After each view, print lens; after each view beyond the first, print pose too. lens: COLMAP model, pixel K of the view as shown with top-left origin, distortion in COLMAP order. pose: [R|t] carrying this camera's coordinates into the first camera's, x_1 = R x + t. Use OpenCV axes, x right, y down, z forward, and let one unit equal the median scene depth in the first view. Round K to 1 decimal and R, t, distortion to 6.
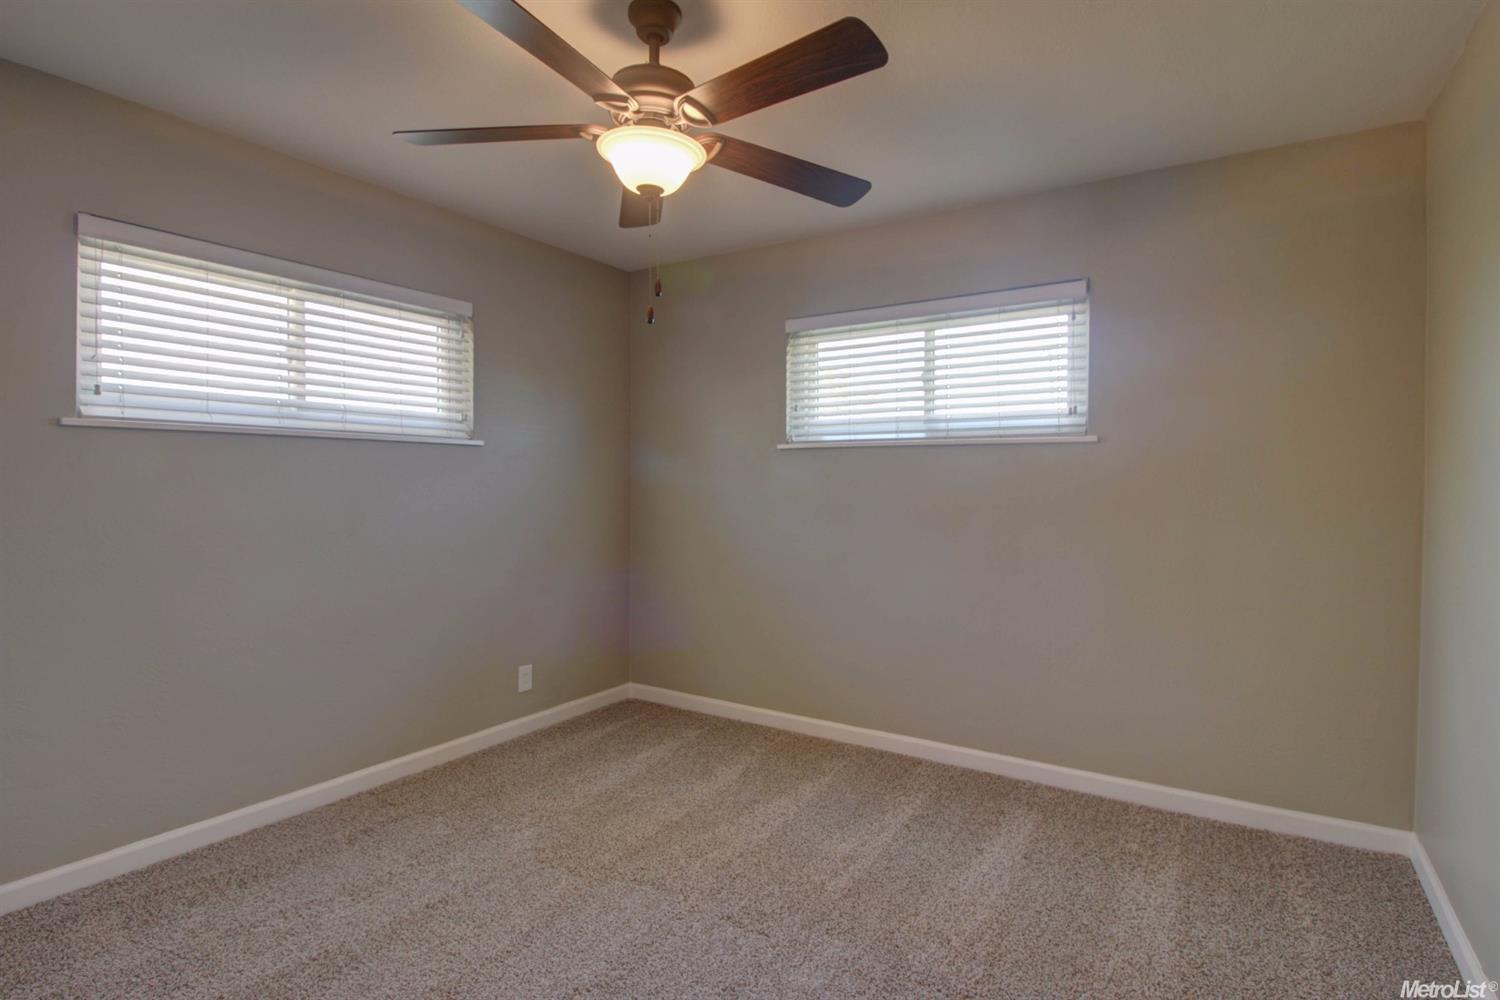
lens RADIAL K [[751.3, 0, 754.9], [0, 751.3, 495.1], [0, 0, 1]] dist [0.005928, -0.014392]
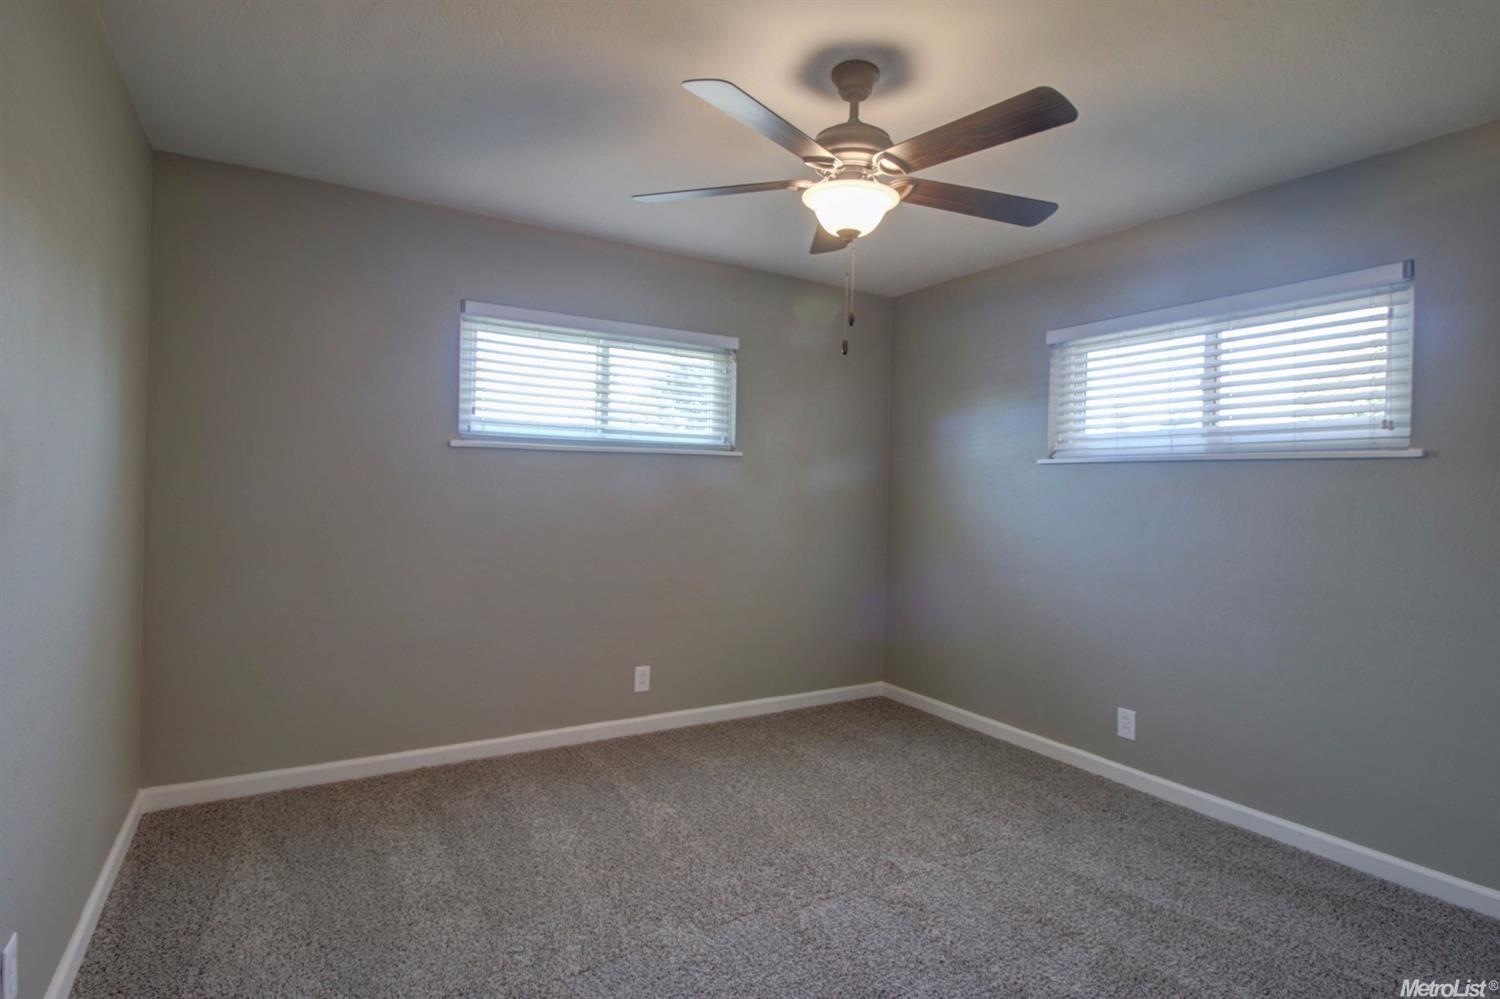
lens RADIAL K [[750.4, 0, 752.7], [0, 750.4, 522.2], [0, 0, 1]] dist [0.001071, 0.000385]
pose [[0.910616, 0.036921, -0.411601, 0.132297], [-0.029259, 0.999262, 0.024904, 0.001381], [0.412216, -0.010635, 0.911024, -0.060596]]
